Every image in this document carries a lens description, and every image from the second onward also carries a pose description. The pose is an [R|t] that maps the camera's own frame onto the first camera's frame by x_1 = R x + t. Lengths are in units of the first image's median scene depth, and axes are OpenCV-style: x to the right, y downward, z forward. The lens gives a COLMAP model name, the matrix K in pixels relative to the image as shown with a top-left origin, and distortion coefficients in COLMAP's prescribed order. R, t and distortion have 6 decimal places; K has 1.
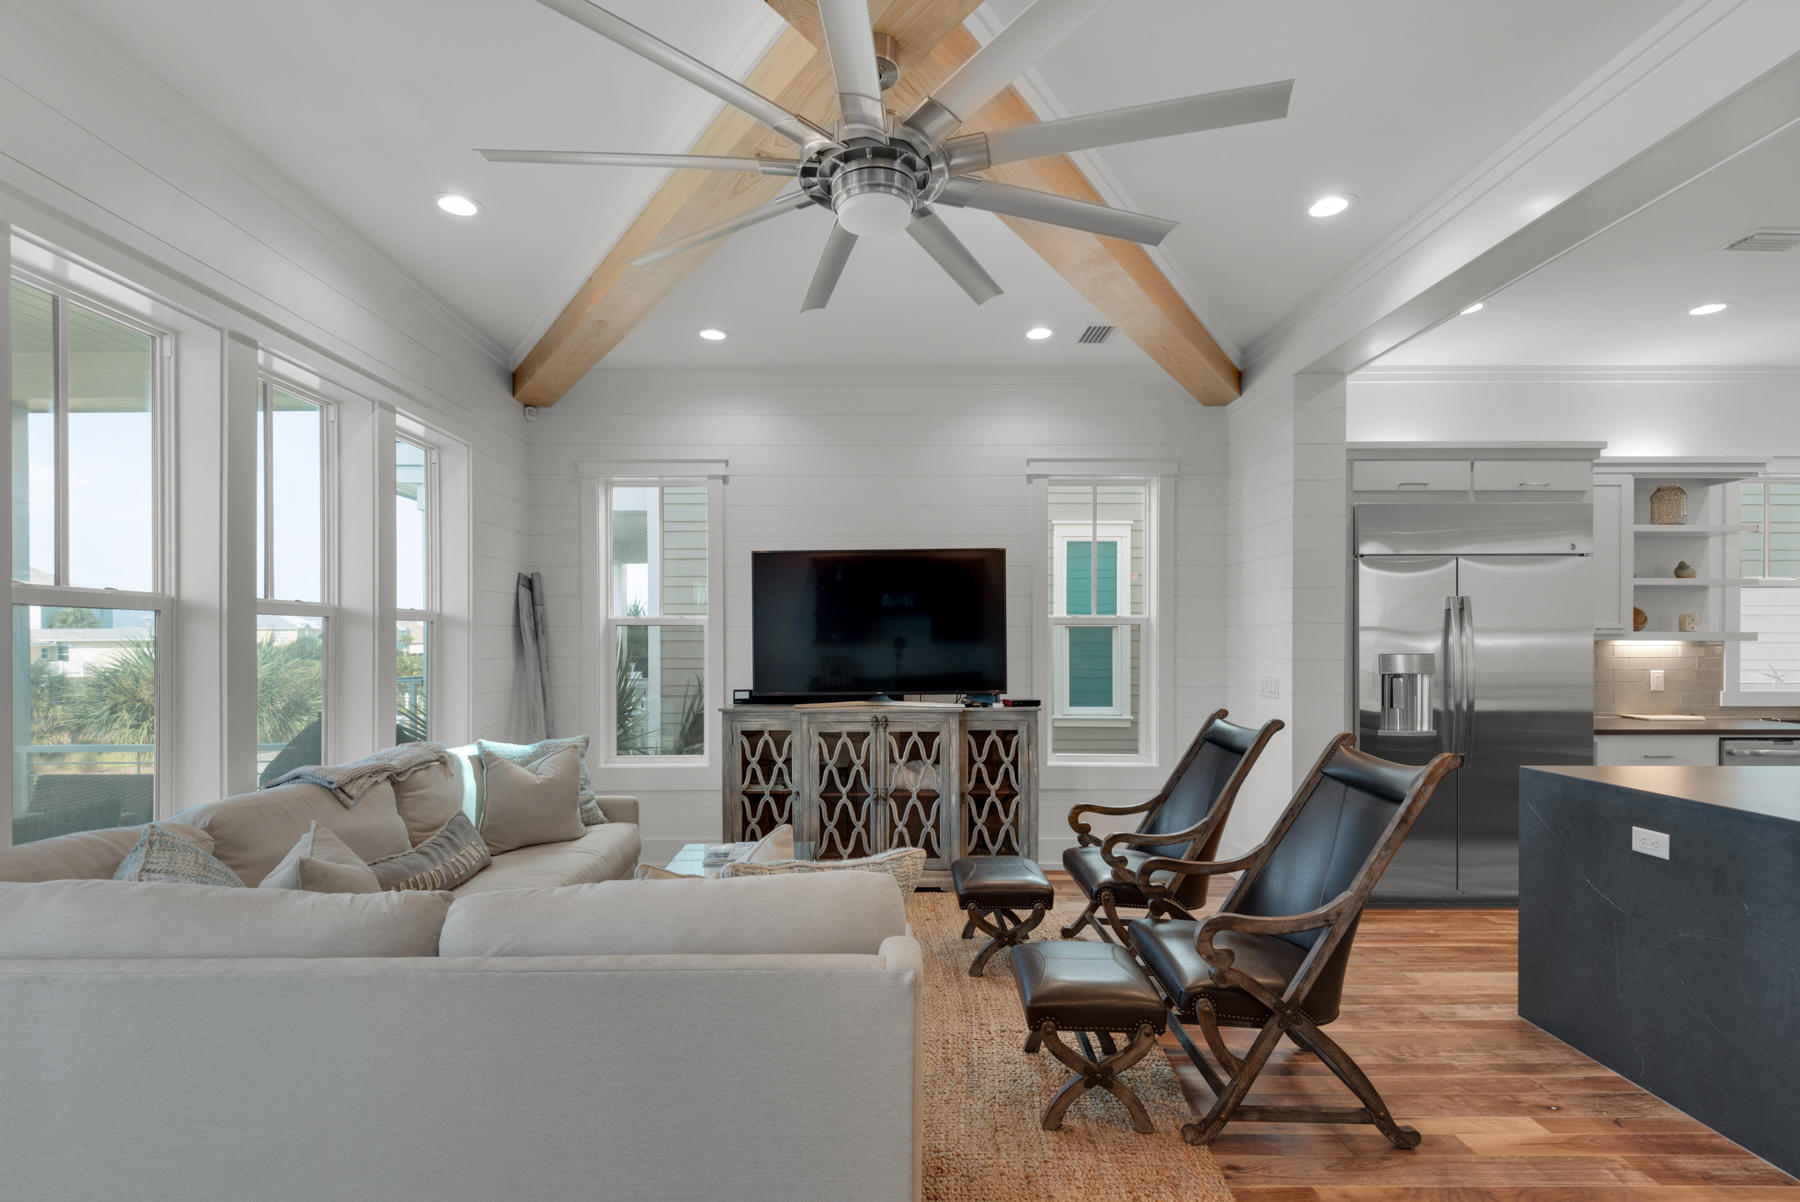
lens RADIAL K [[829.2, 0, 896.5], [0, 829.2, 638.8], [0, 0, 1]] dist [0.002422, -0.000096]
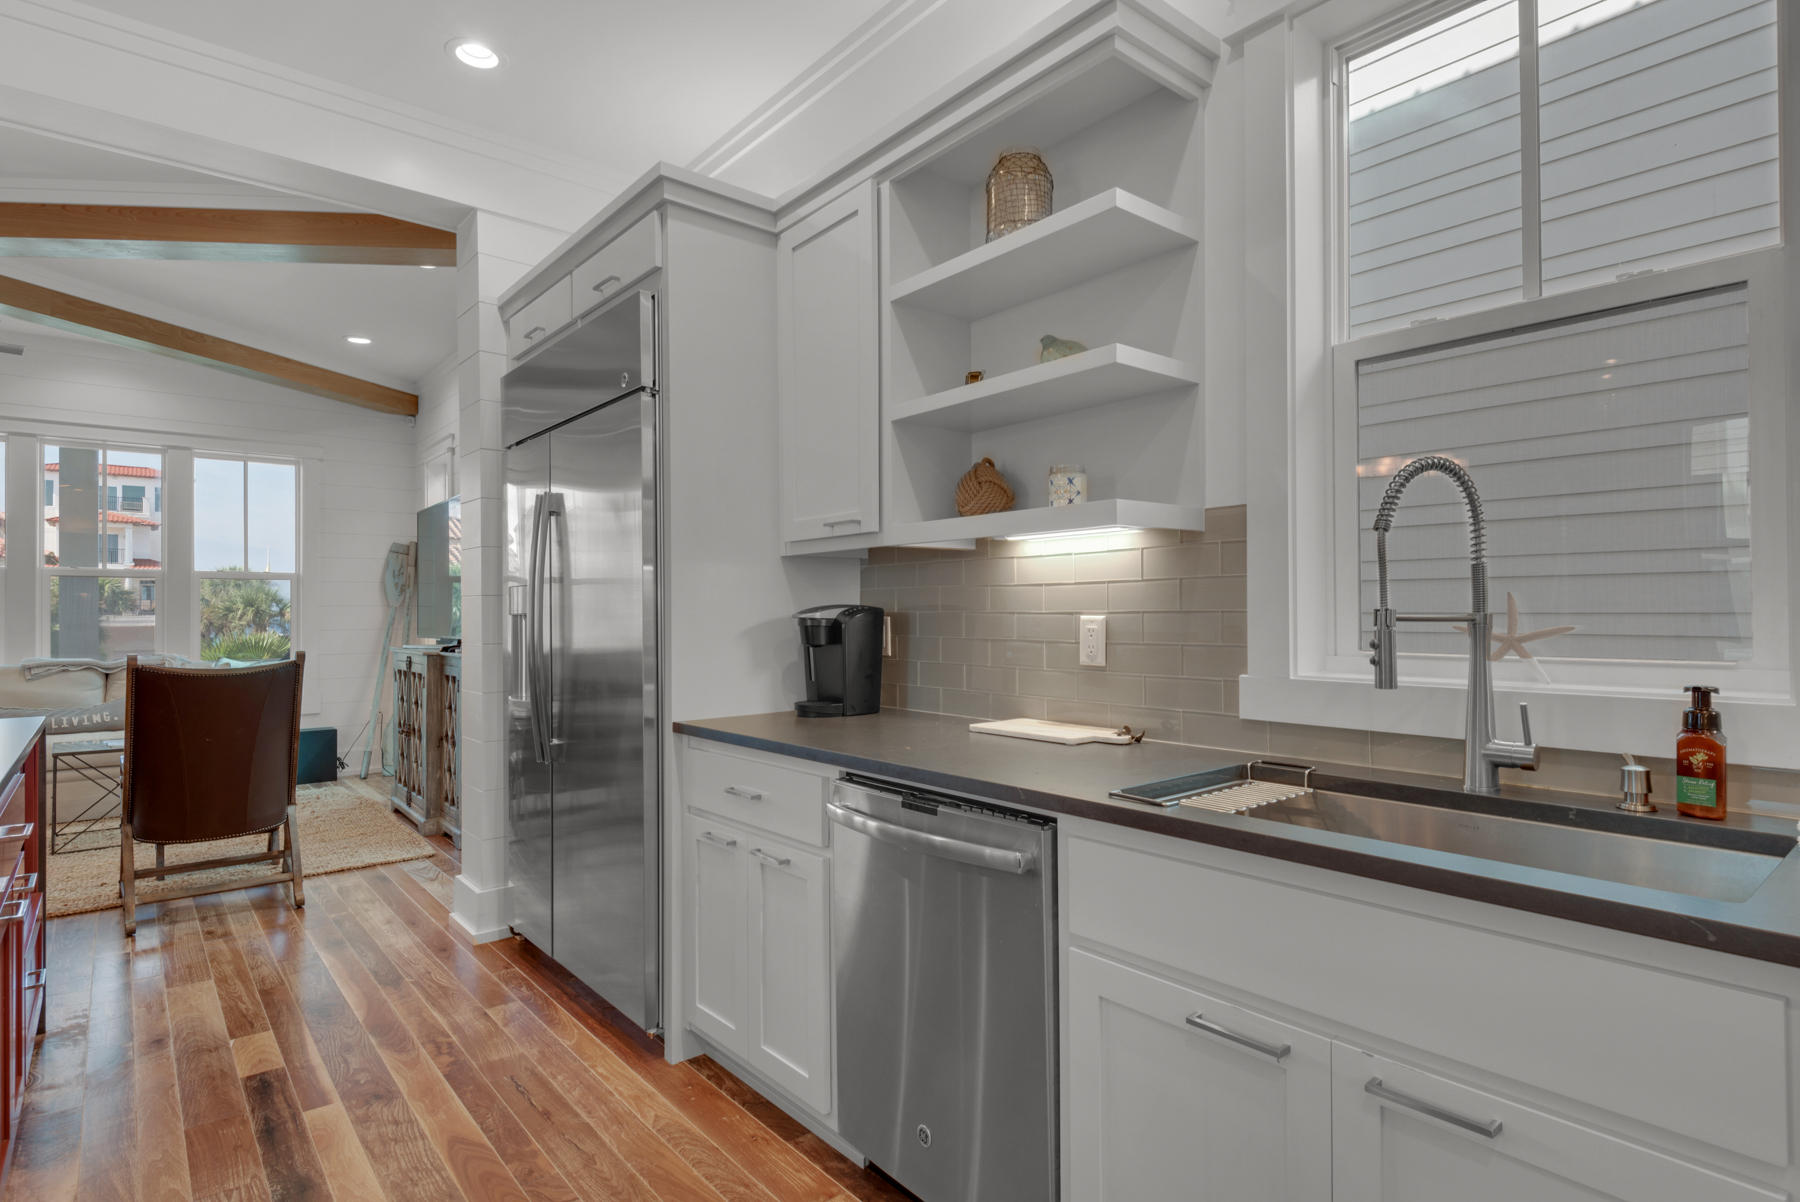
lens RADIAL K [[953.3, 0, 900.0], [0, 953.3, 601.0], [0, 0, 1]] dist [-0.000599, 0.000015]
pose [[0.632882, -0.012633, -0.774145, 1.374319], [0.006394, 0.999918, -0.011090, 0.041100], [0.774222, 0.002069, 0.632911, 0.729985]]
